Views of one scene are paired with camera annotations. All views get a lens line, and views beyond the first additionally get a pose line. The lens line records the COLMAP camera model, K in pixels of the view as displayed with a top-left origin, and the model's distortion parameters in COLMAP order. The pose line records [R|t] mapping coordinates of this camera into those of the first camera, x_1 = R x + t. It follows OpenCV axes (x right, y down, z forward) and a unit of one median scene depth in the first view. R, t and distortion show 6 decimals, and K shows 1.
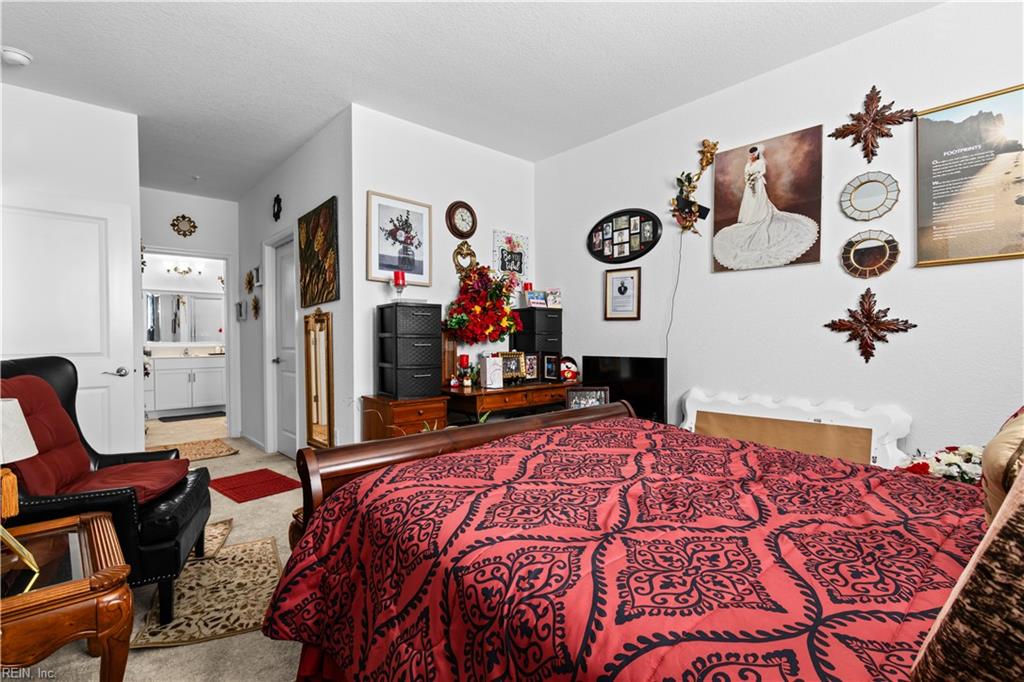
lens RADIAL K [[478.0, 0, 512.0], [0, 478.0, 341.0], [0, 0, 1]] dist [0.000701, -0.000097]
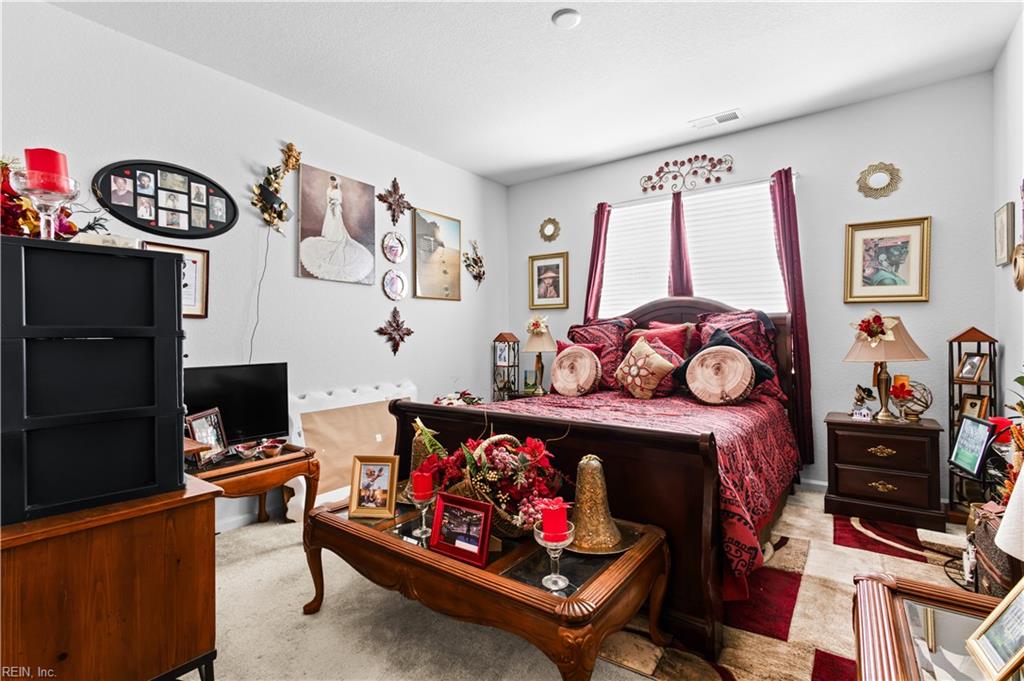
lens RADIAL K [[478.0, 0, 512.0], [0, 478.0, 340.5], [0, 0, 1]] dist [0.000701, -0.000097]
pose [[-0.204801, 0.002044, 0.978802, -0.678099], [0.024708, 0.999690, 0.003083, 0.001171], [-0.978492, 0.024816, -0.204788, 0.771937]]
